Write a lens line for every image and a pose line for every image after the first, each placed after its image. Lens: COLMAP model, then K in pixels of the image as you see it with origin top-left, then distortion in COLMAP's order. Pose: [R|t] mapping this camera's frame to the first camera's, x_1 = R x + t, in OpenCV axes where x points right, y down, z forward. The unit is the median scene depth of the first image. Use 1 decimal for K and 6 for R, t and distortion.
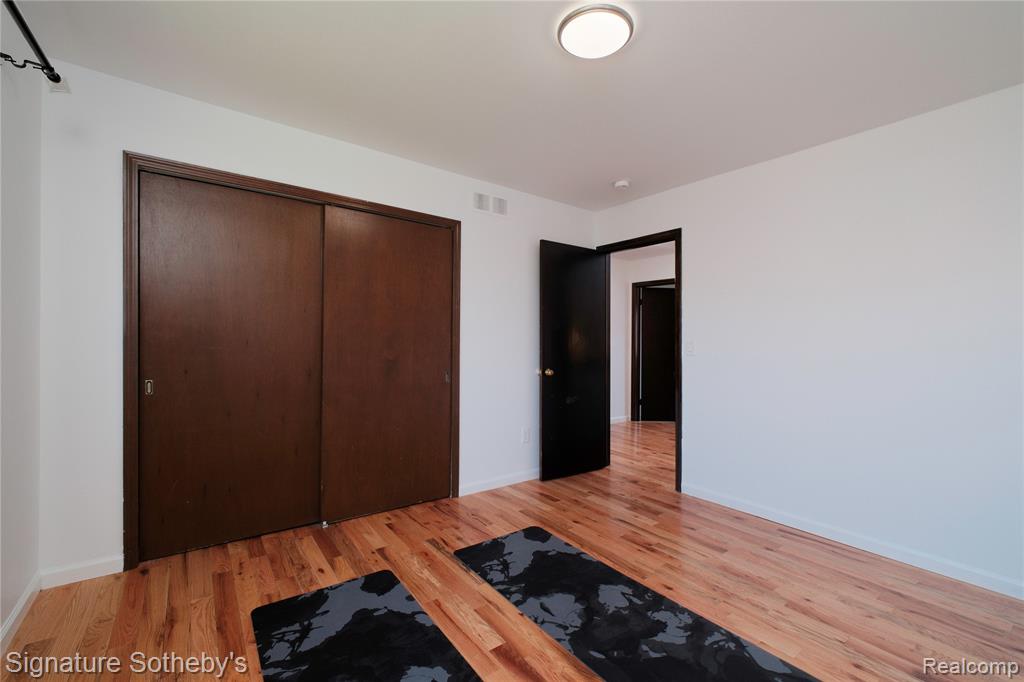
lens RADIAL K [[429.0, 0, 511.7], [0, 429.0, 346.5], [0, 0, 1]] dist [-0.001229, -0.000239]
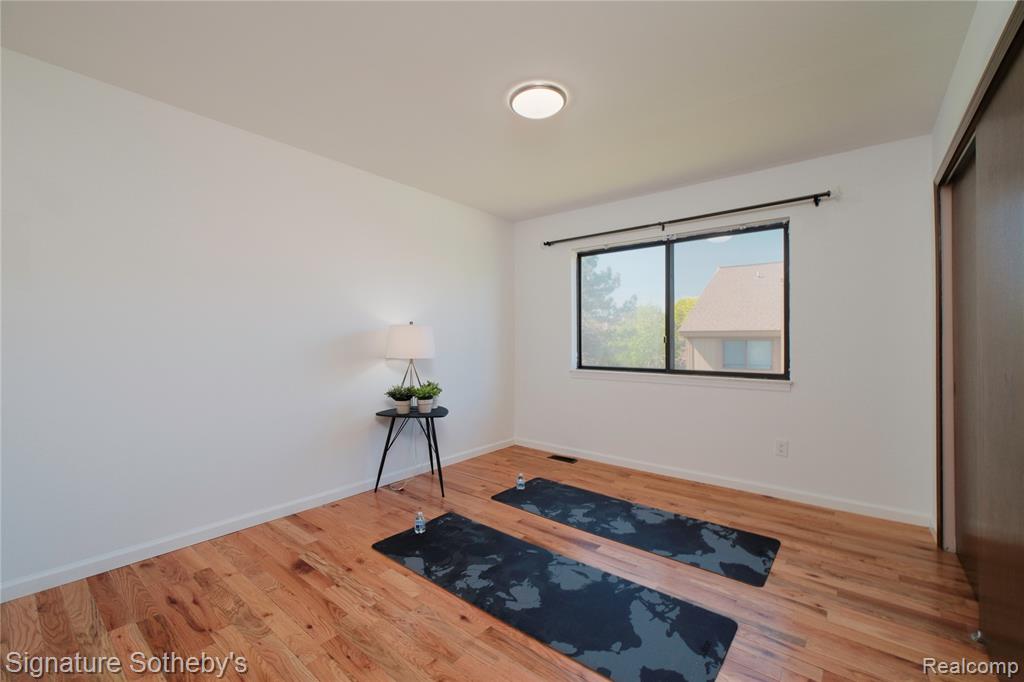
lens RADIAL K [[429.0, 0, 511.7], [0, 429.0, 339.1], [0, 0, 1]] dist [-0.001229, -0.000239]
pose [[-0.969010, -0.022315, -0.246010, 0.540869], [-0.020997, 0.999748, -0.007980, 0.006736], [0.246126, -0.002567, -0.969234, 2.023660]]
